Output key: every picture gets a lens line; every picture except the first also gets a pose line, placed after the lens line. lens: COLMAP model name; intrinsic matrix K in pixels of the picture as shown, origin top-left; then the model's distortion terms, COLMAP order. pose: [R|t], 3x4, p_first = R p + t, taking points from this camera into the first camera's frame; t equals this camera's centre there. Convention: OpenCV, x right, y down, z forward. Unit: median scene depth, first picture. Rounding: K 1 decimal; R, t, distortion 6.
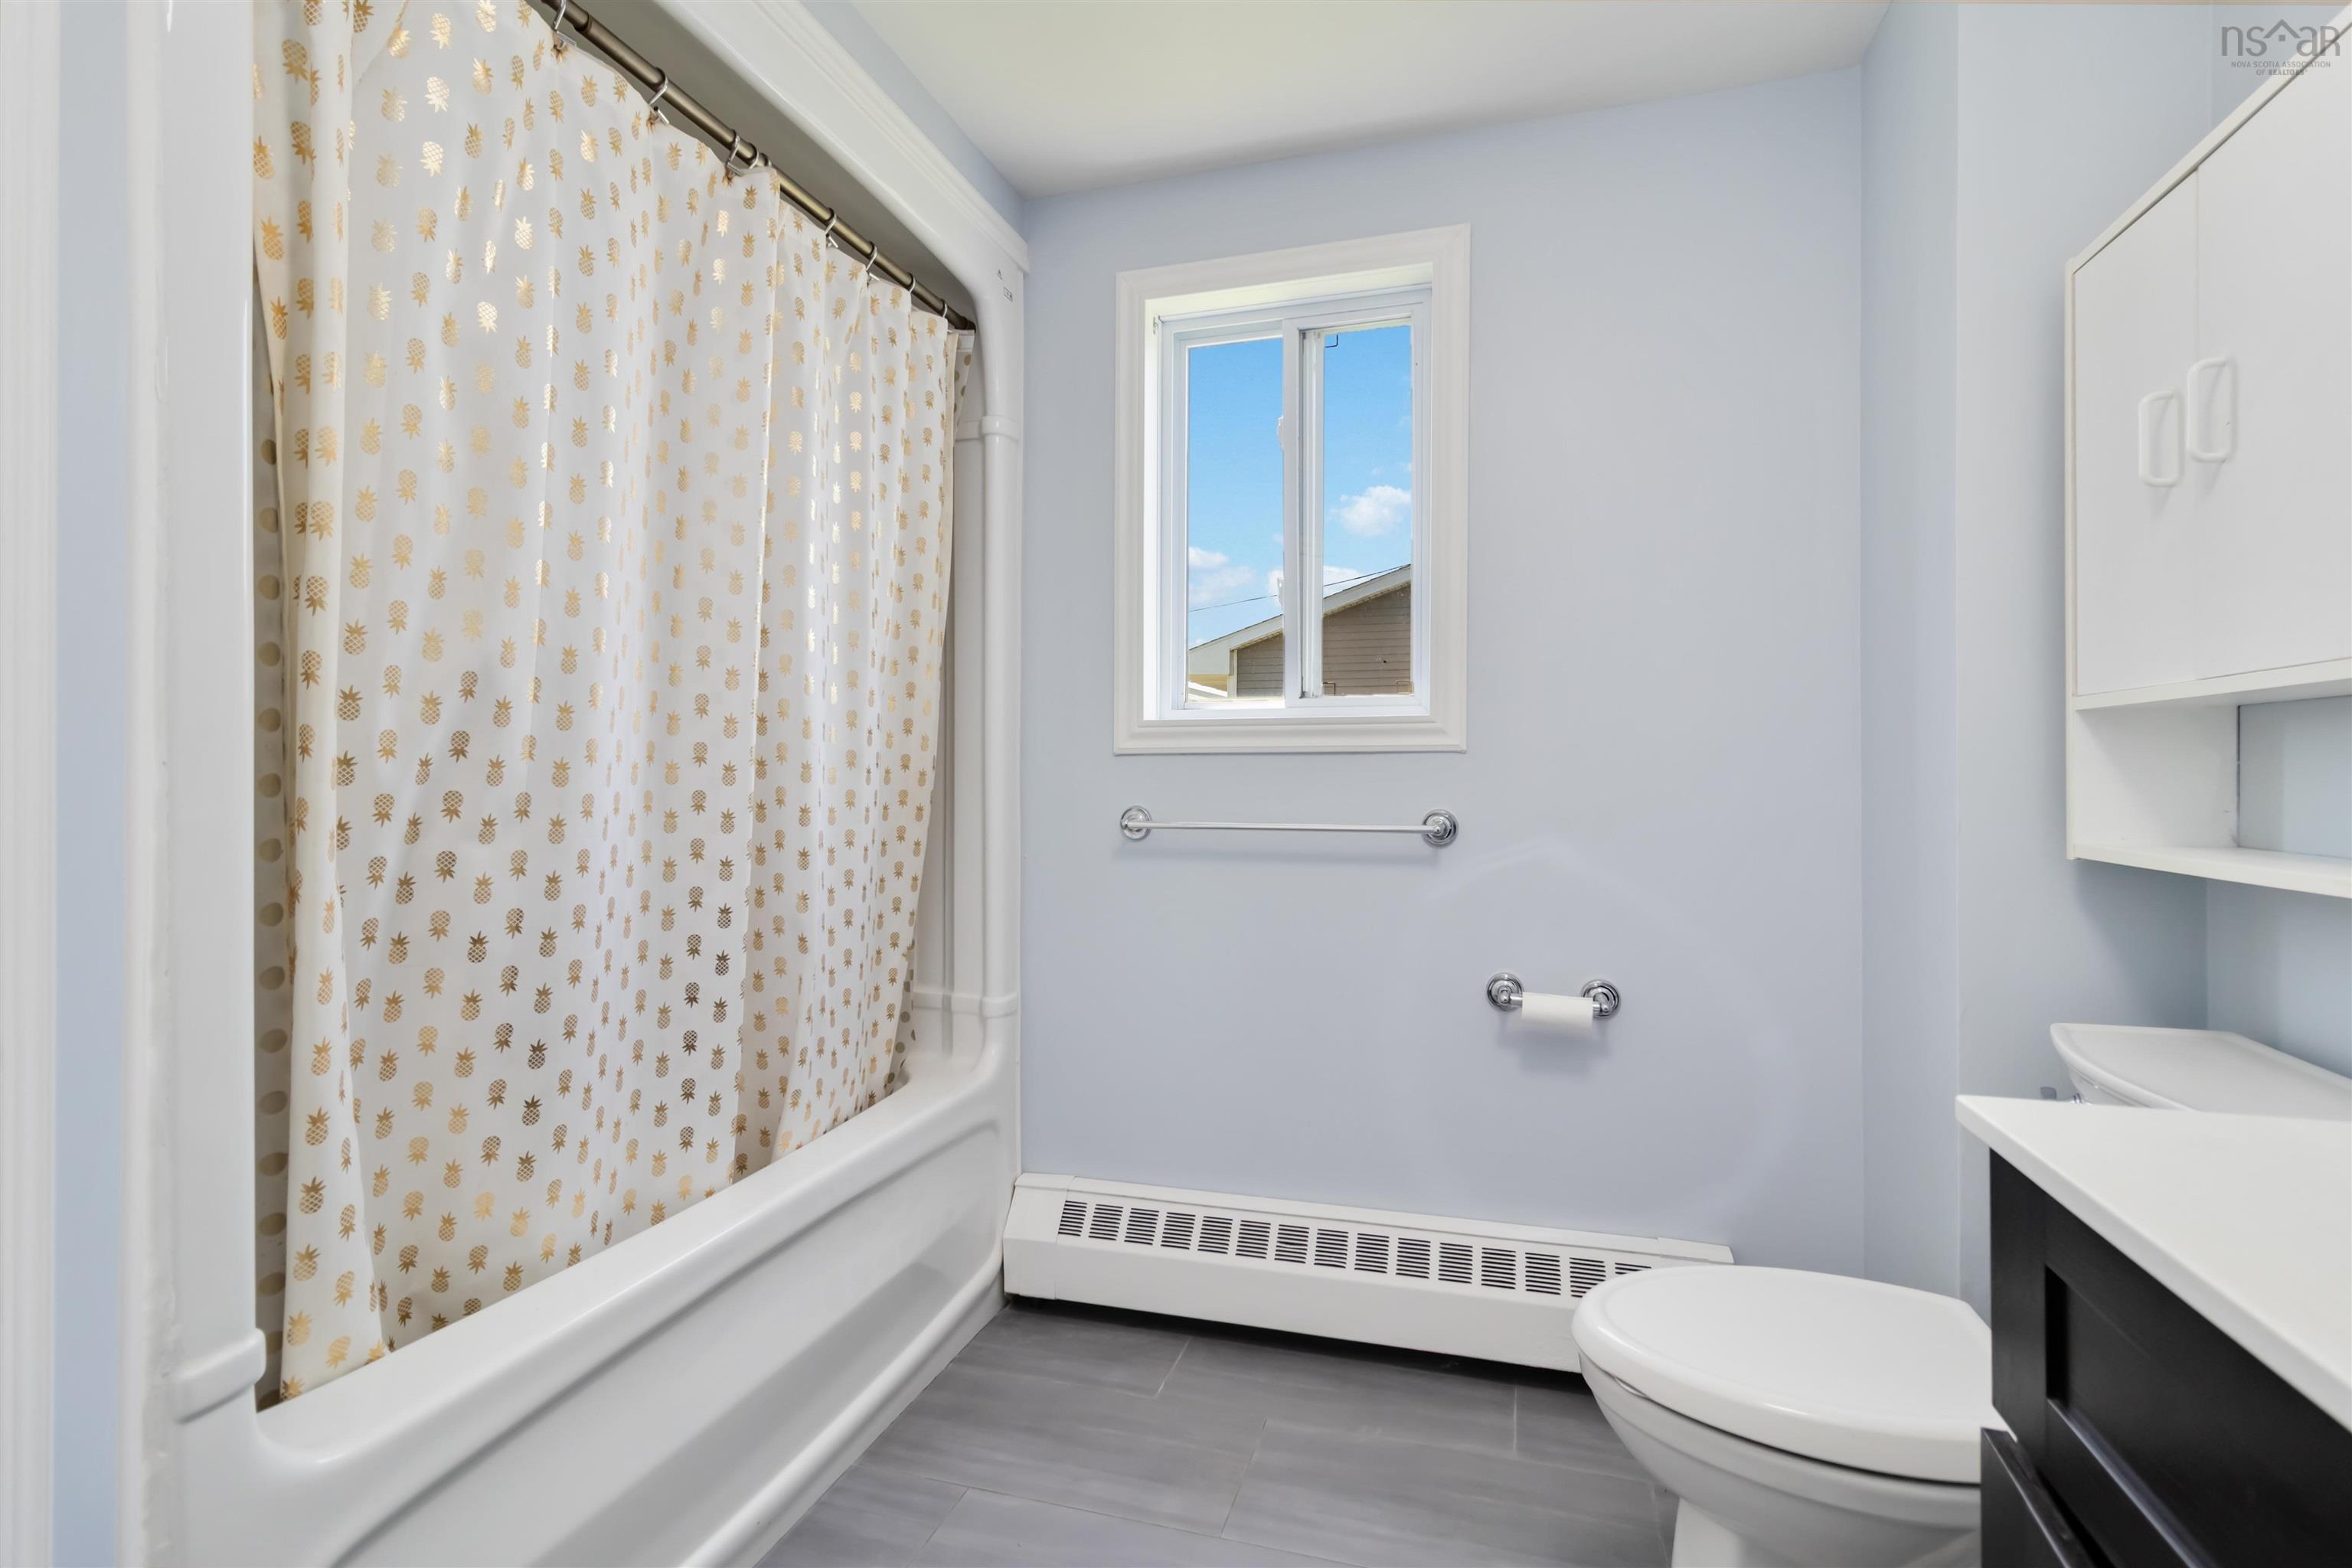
lens RADIAL K [[1093.6, 0, 1184.3], [0, 1093.6, 778.6], [0, 0, 1]] dist [-0.002364, 0.002093]
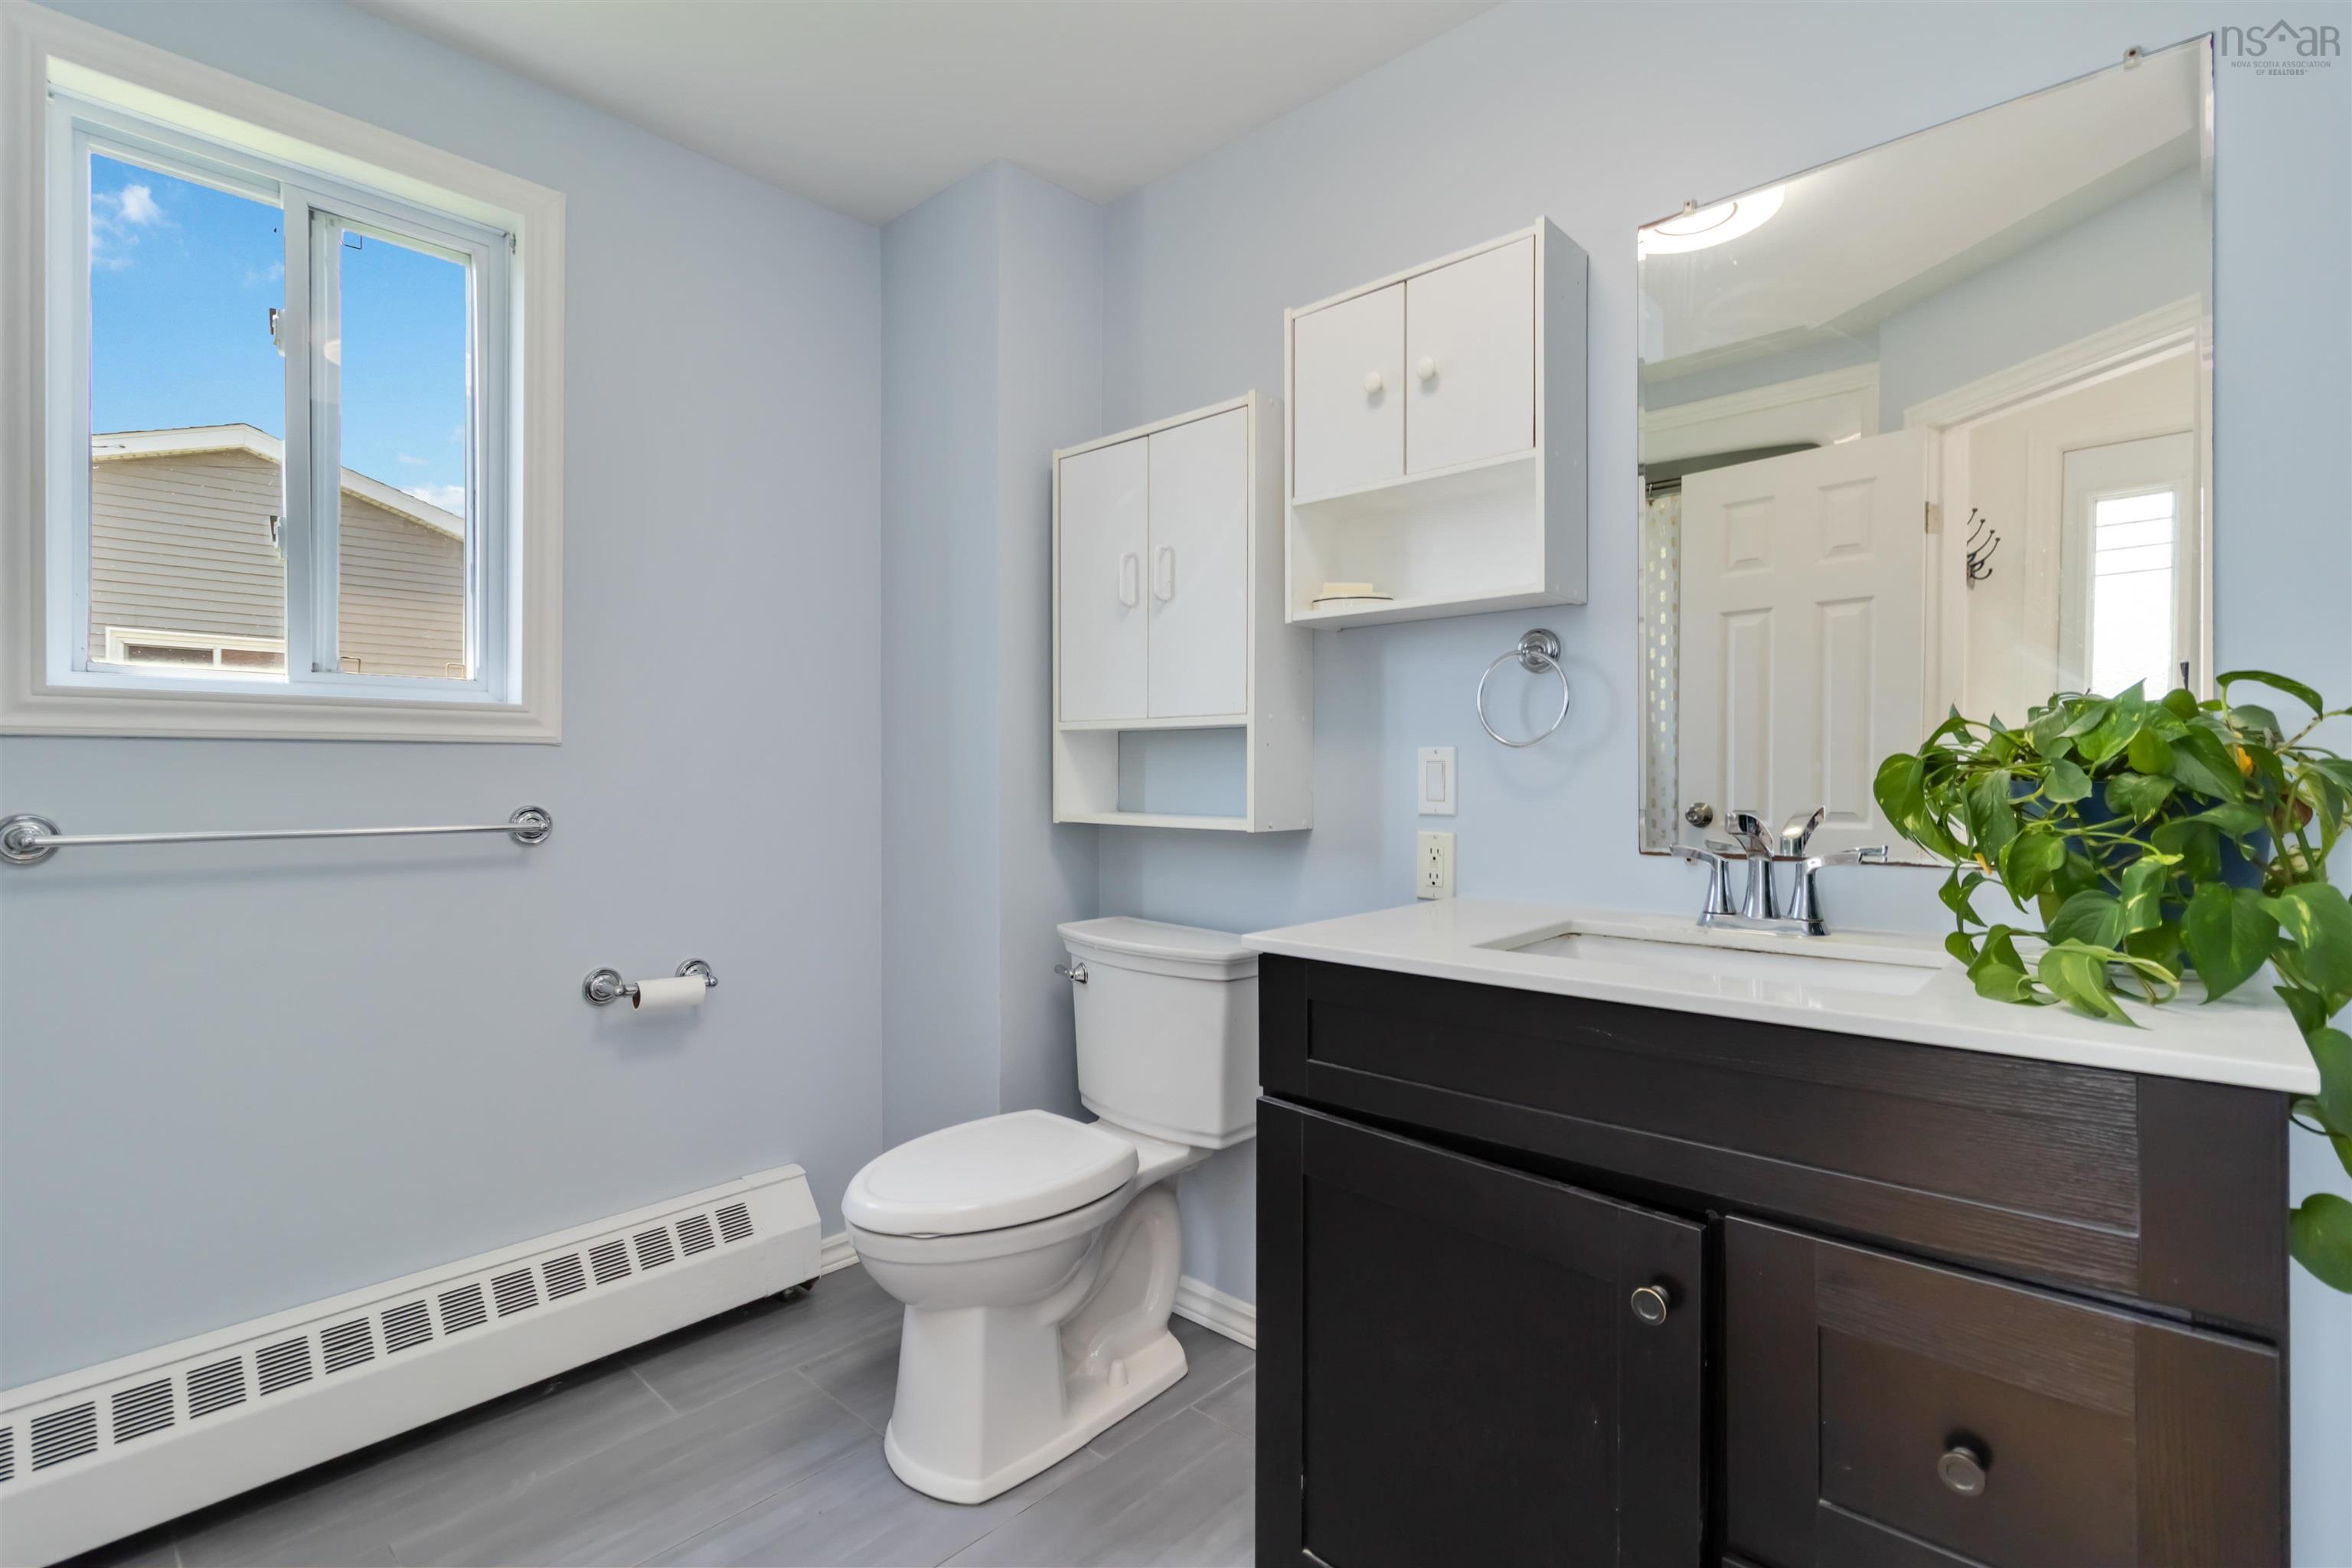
lens RADIAL K [[1093.6, 0, 1187.4], [0, 1093.6, 776.3], [0, 0, 1]] dist [-0.002364, 0.002093]
pose [[0.438938, -0.009211, 0.898470, -0.372596], [-0.001298, 0.999940, 0.010885, -0.008126], [-0.898516, -0.005944, 0.438900, 0.086869]]
